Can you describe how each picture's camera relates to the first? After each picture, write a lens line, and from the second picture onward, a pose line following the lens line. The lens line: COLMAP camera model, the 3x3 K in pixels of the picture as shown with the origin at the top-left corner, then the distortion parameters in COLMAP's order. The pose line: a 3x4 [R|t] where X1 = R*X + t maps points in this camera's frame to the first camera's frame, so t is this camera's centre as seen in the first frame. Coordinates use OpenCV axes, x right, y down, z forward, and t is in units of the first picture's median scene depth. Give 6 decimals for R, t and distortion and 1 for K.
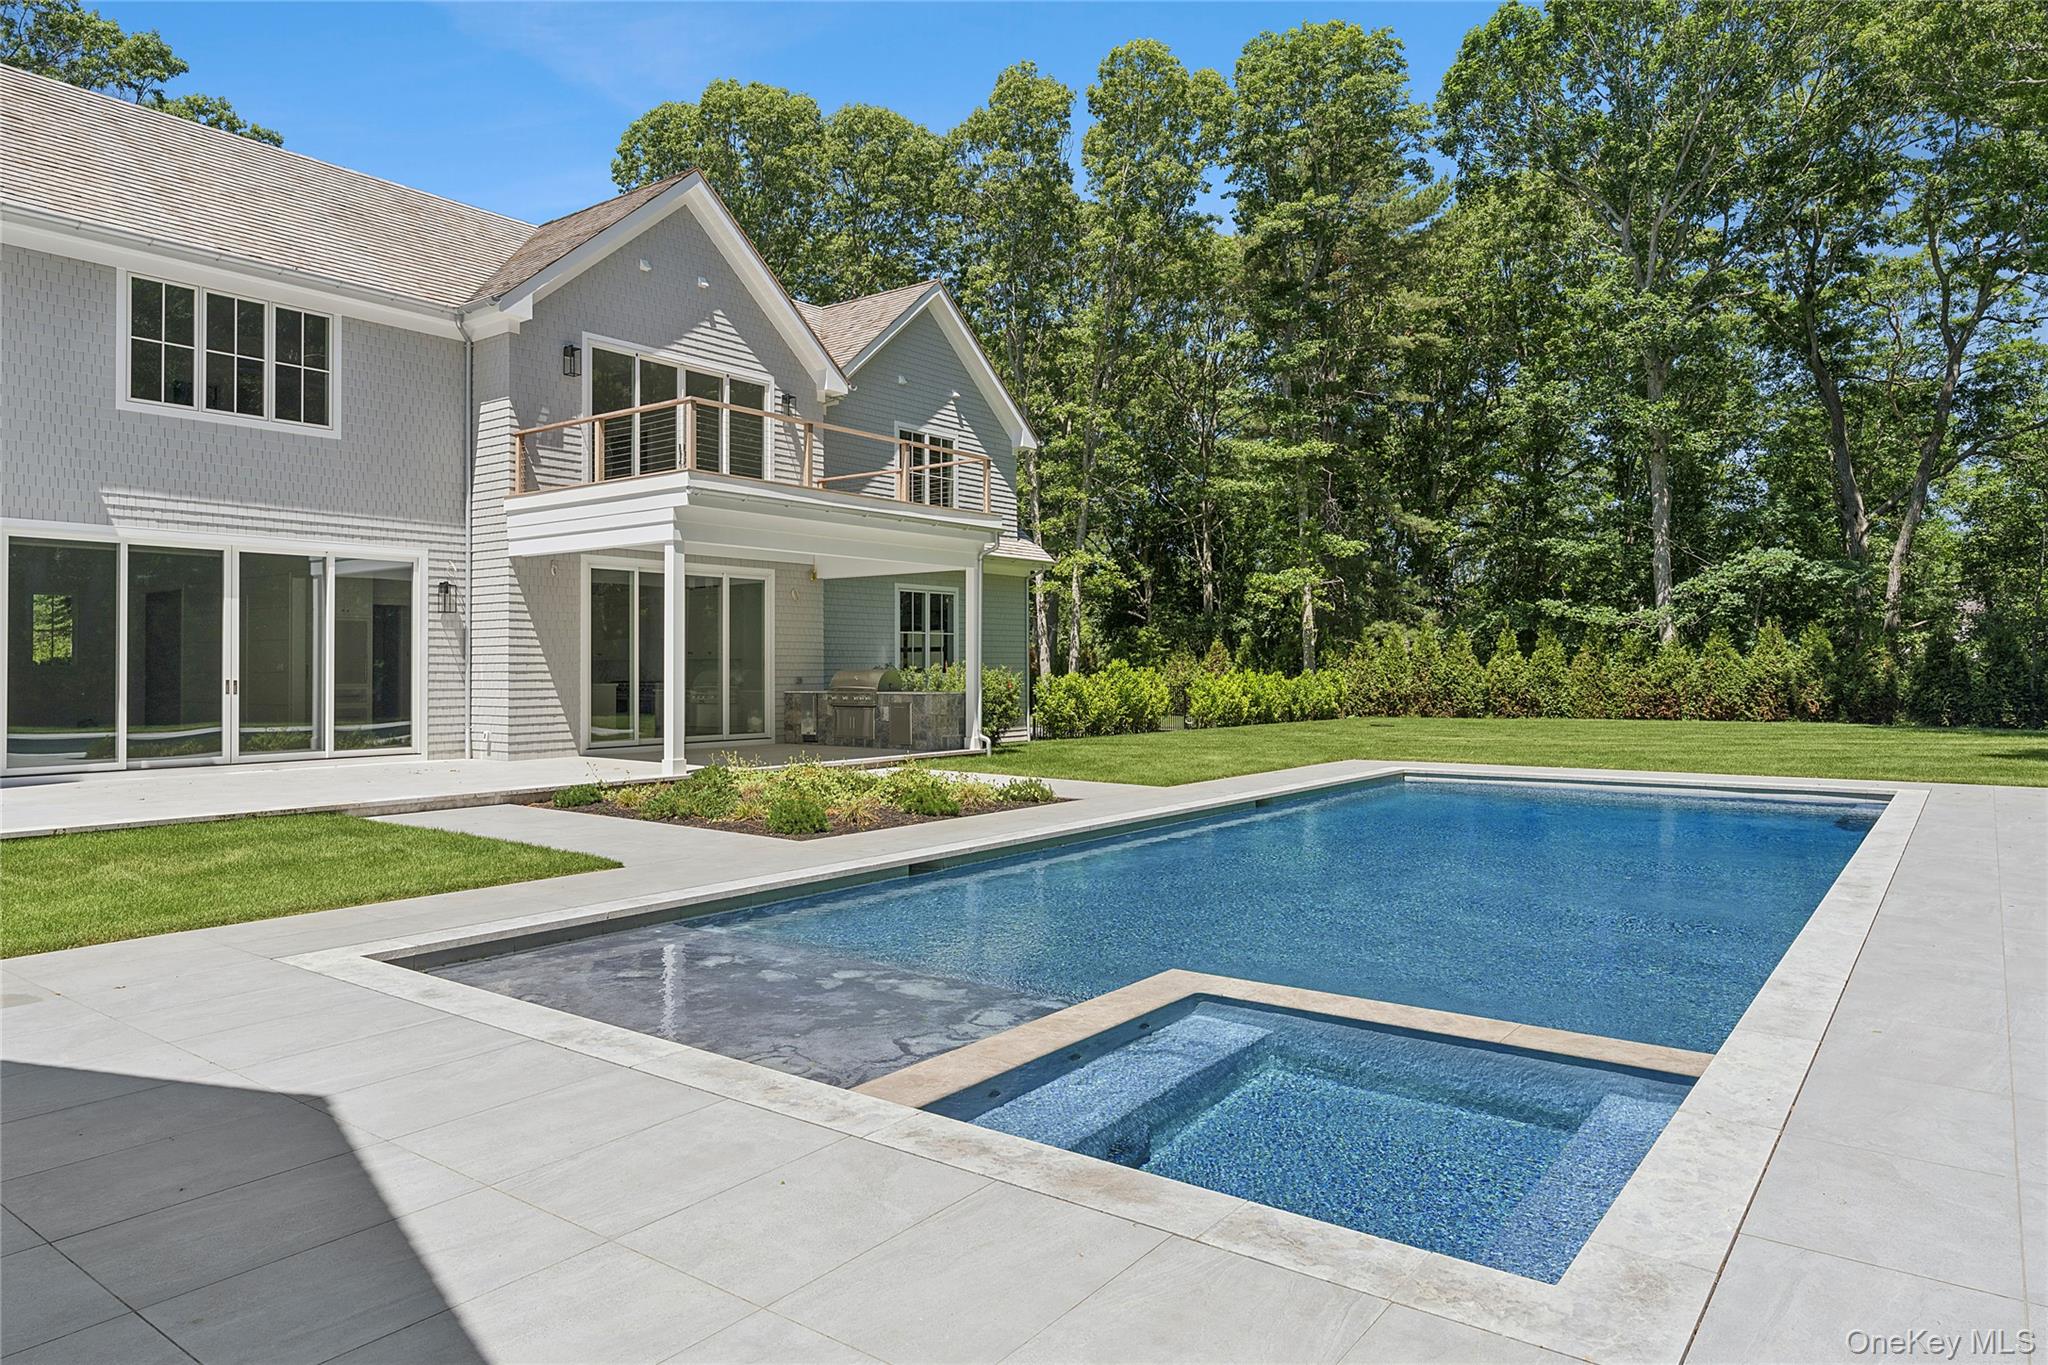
lens RADIAL K [[1291.2, 0, 1025.7], [0, 1291.2, 637.7], [0, 0, 1]] dist [-0.002027, -0.000557]
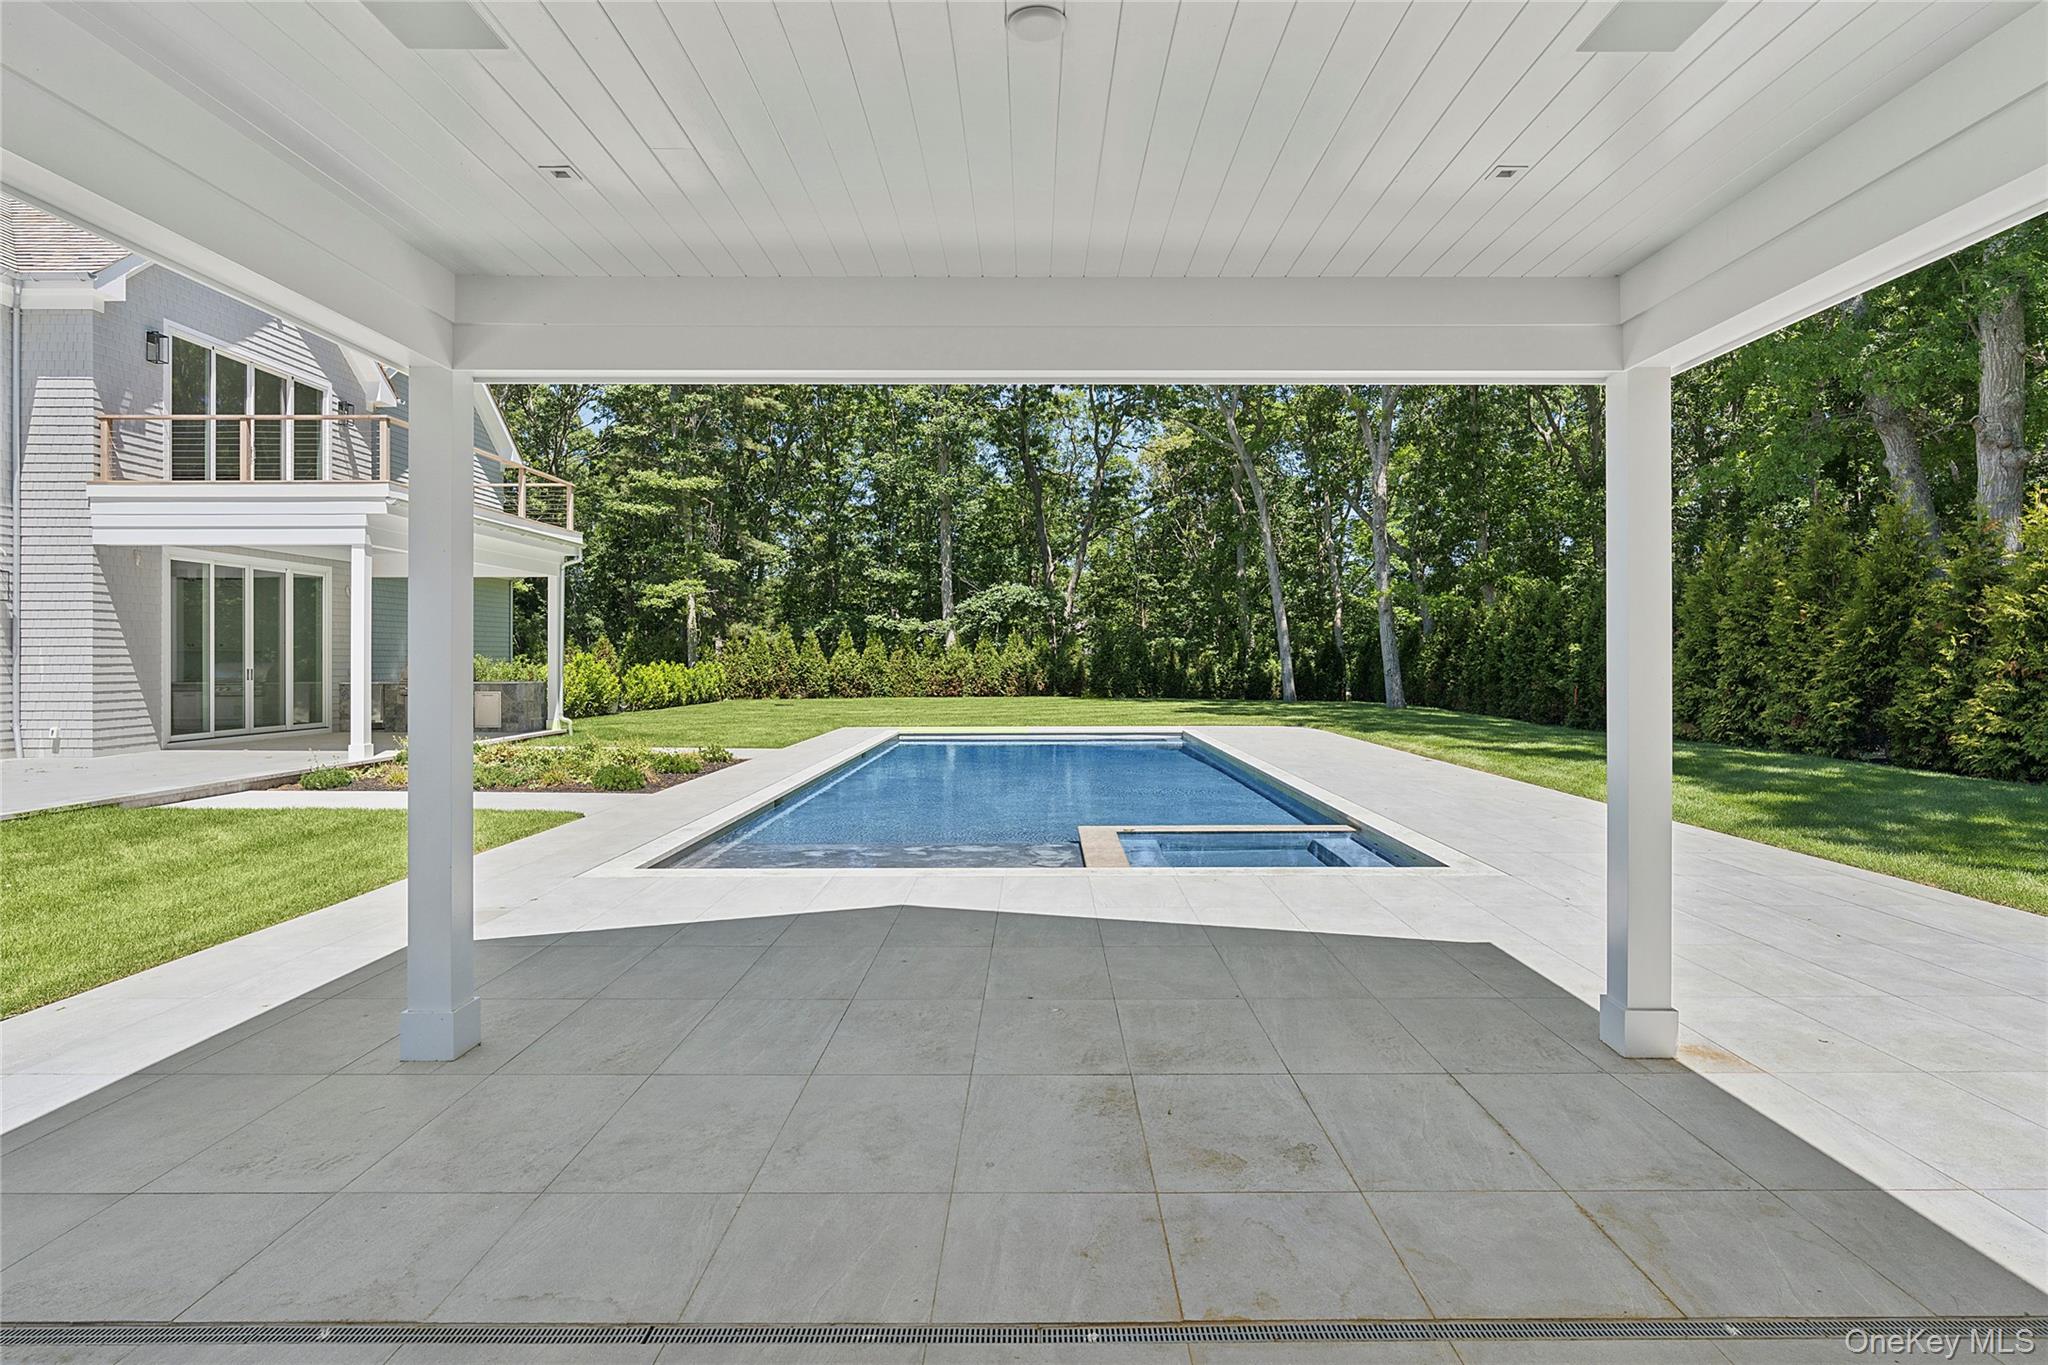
lens RADIAL K [[1113.3, 0, 1028.2], [0, 1113.3, 654.1], [0, 0, 1]] dist [-0.001364, -0.000253]
pose [[0.795391, 0.005022, 0.606076, -0.296218], [-0.016074, 0.999789, 0.012810, -0.002763], [-0.605884, -0.019931, 0.795304, -0.067857]]
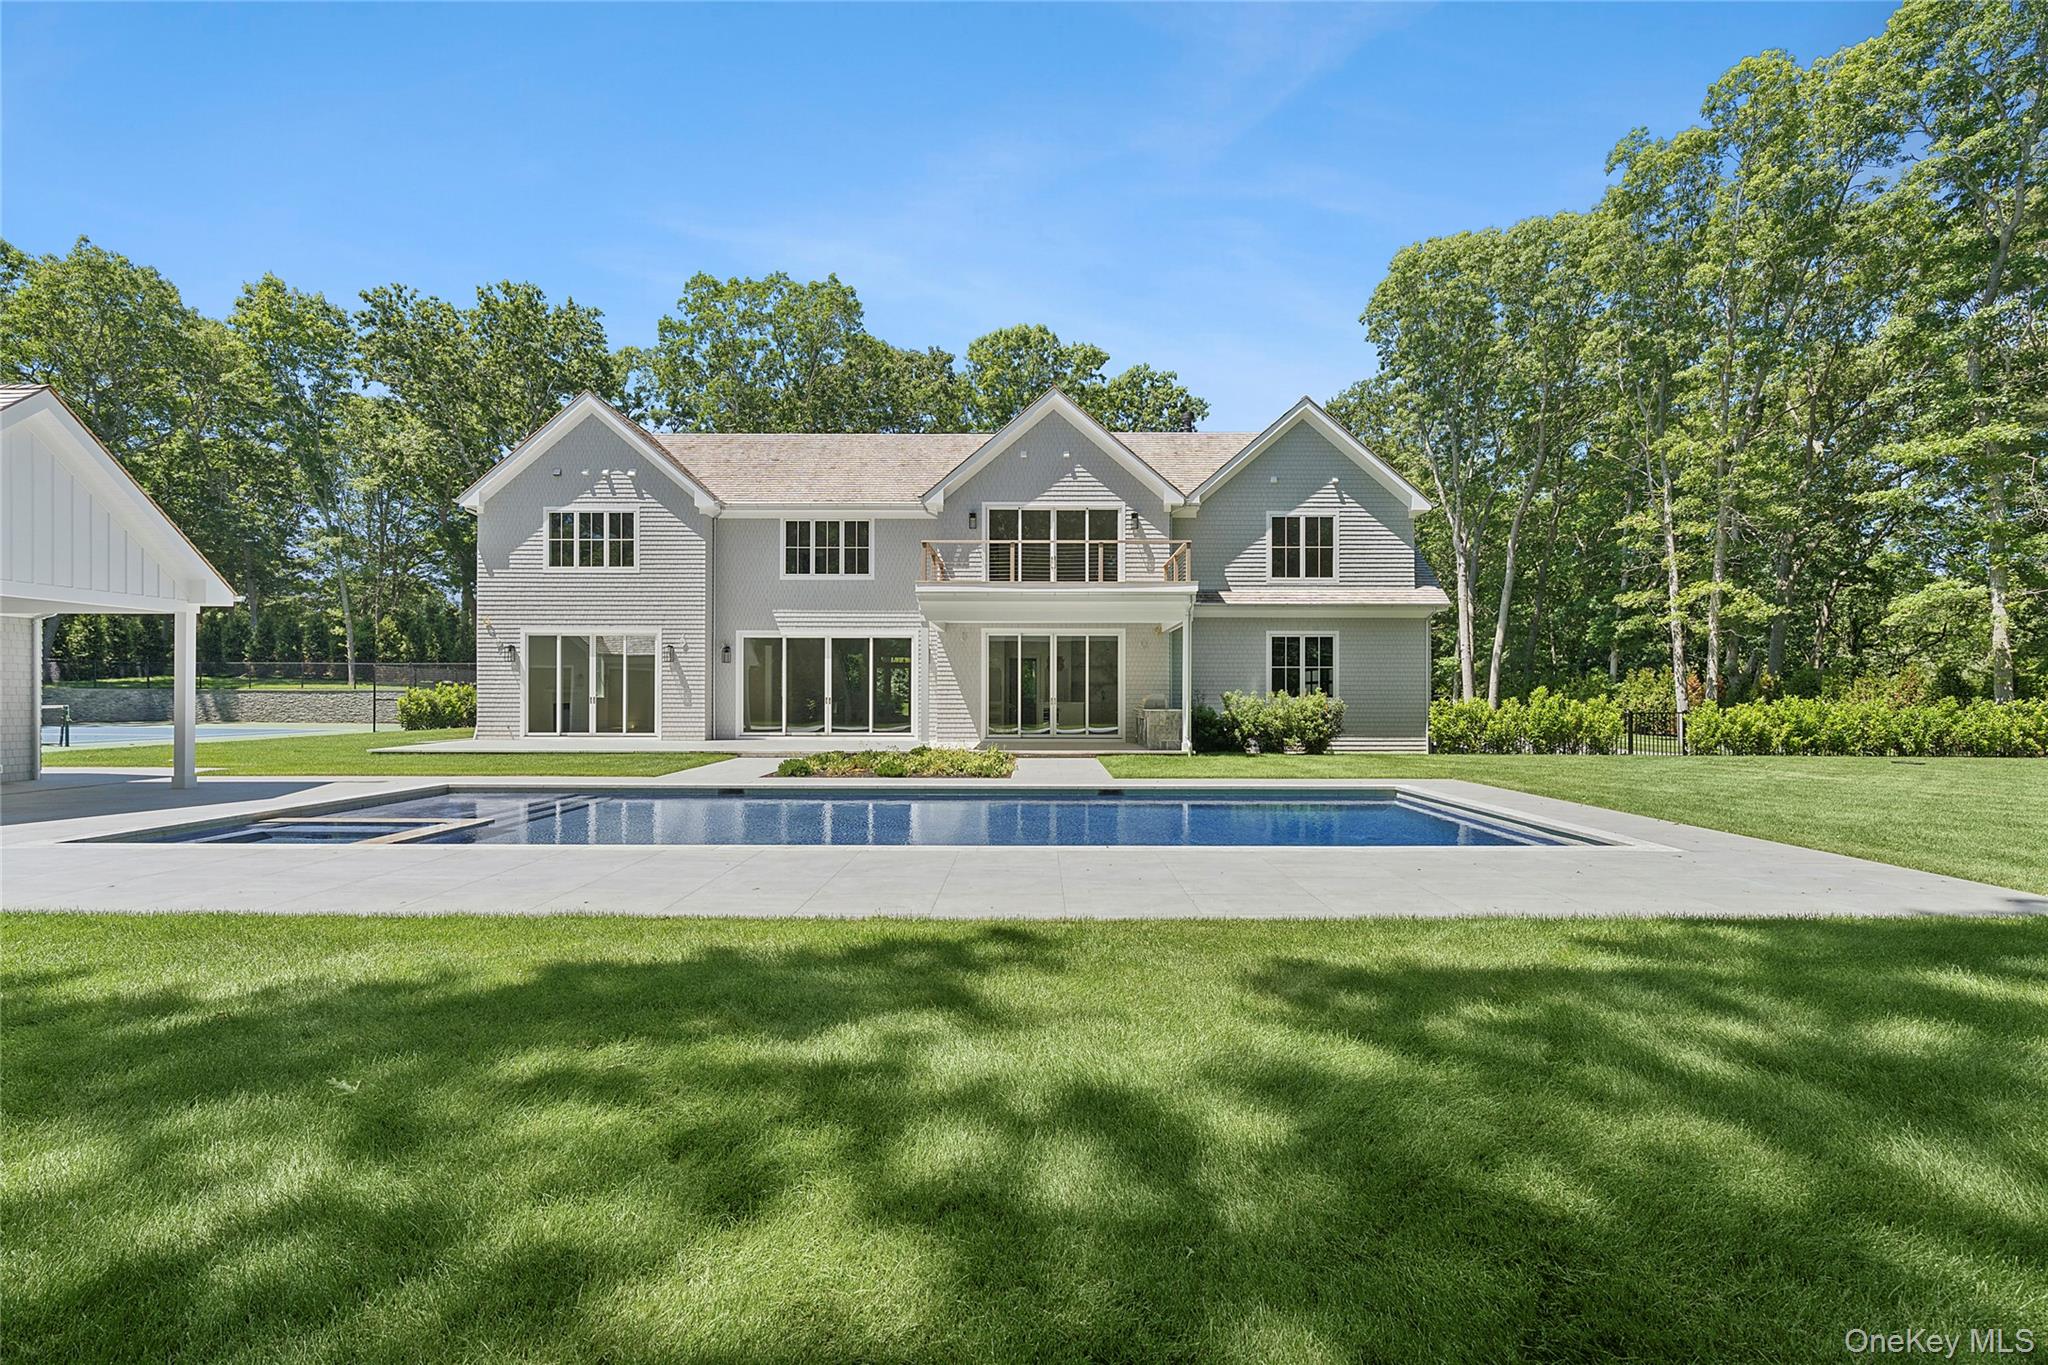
lens RADIAL K [[949.0, 0, 1024.0], [0, 949.0, 682.5], [0, 0, 1]] dist [0.000411, 0.000108]
pose [[0.604442, -0.007407, -0.796615, 0.643558], [0.016414, 0.999860, 0.003158, 0.005242], [0.796480, -0.014985, 0.604479, 0.231787]]
